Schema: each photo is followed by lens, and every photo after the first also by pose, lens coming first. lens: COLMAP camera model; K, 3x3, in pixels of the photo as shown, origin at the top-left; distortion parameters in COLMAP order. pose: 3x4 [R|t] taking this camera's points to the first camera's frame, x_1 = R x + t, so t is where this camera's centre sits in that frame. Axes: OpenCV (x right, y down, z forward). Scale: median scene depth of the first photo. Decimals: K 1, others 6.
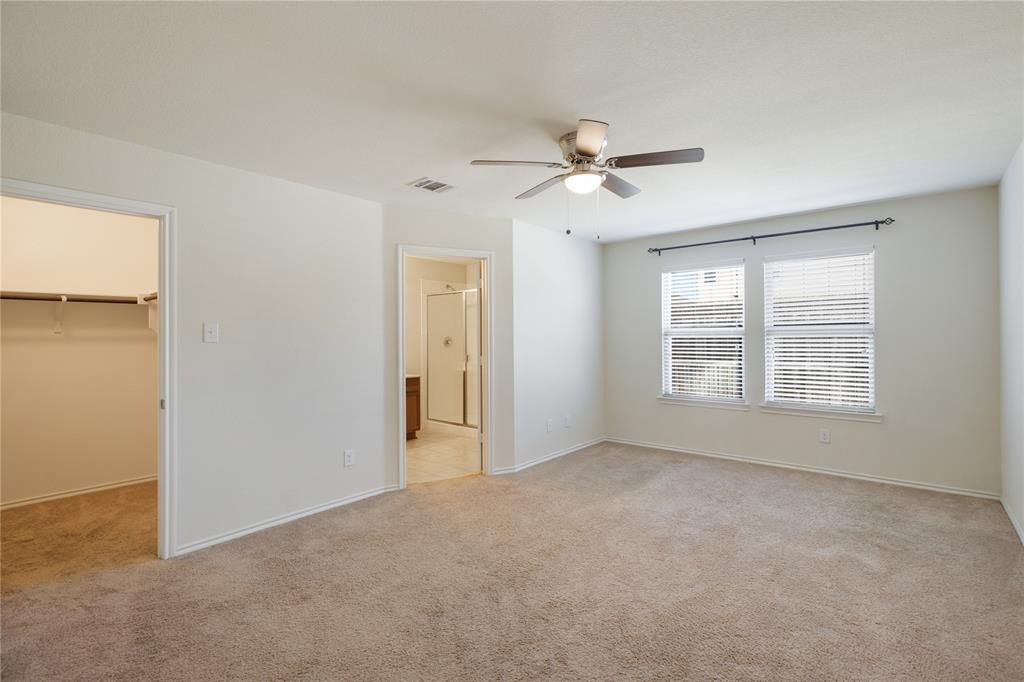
lens RADIAL K [[475.5, 0, 510.3], [0, 475.5, 326.6], [0, 0, 1]] dist [0.002055, -0.000200]
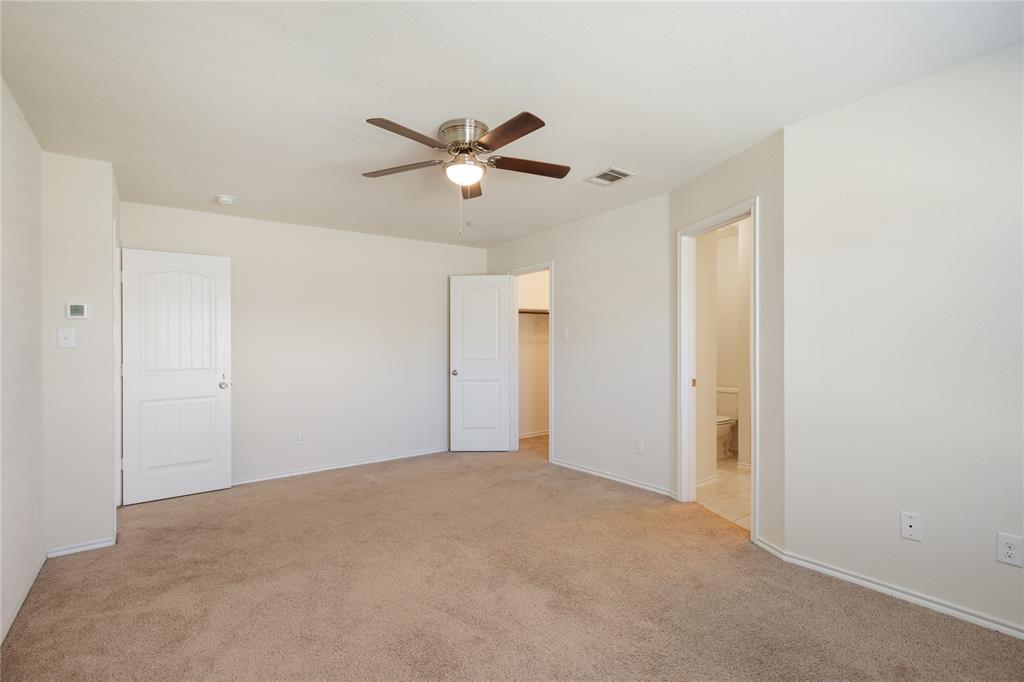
lens RADIAL K [[480.9, 0, 512.0], [0, 480.9, 341.0], [0, 0, 1]] dist [0.000140, -0.000108]
pose [[-0.208939, 0.001532, -0.977928, 0.828375], [0.023756, 0.999712, -0.003509, 0.036560], [0.977640, -0.023964, -0.208915, 0.997102]]
